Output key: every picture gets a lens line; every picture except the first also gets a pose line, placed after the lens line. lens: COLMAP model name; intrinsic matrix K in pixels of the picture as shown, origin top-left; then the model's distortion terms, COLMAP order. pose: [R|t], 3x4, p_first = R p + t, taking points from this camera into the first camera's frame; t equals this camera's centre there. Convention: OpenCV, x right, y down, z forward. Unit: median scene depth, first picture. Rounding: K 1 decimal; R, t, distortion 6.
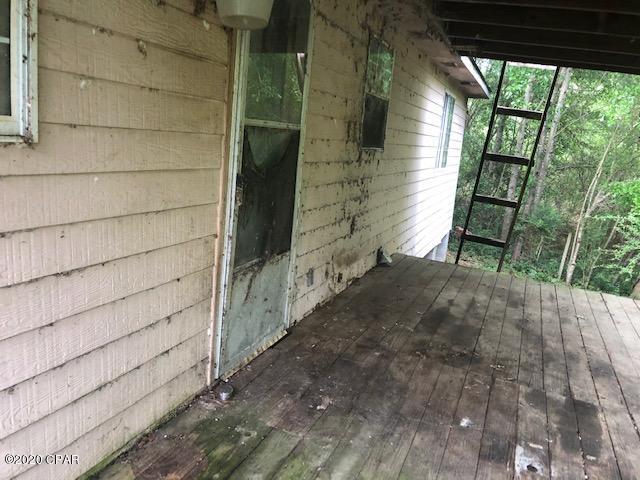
lens RADIAL K [[525.4, 0, 320.0], [0, 525.4, 240.0], [0, 0, 1]] dist [0.011496, -0.001514]
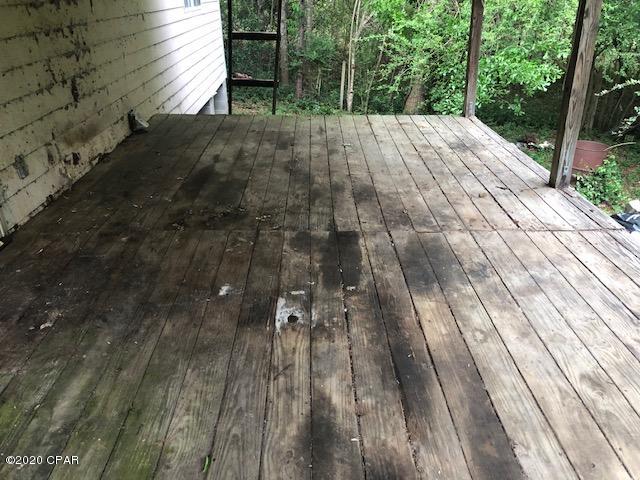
lens RADIAL K [[525.4, 0, 320.0], [0, 525.4, 240.0], [0, 0, 1]] dist [0.011496, -0.001514]
pose [[0.918260, -0.262596, 0.296382, 0.138690], [0.175107, 0.940605, 0.290860, 0.024306], [-0.355157, -0.215187, 0.909702, 0.106833]]
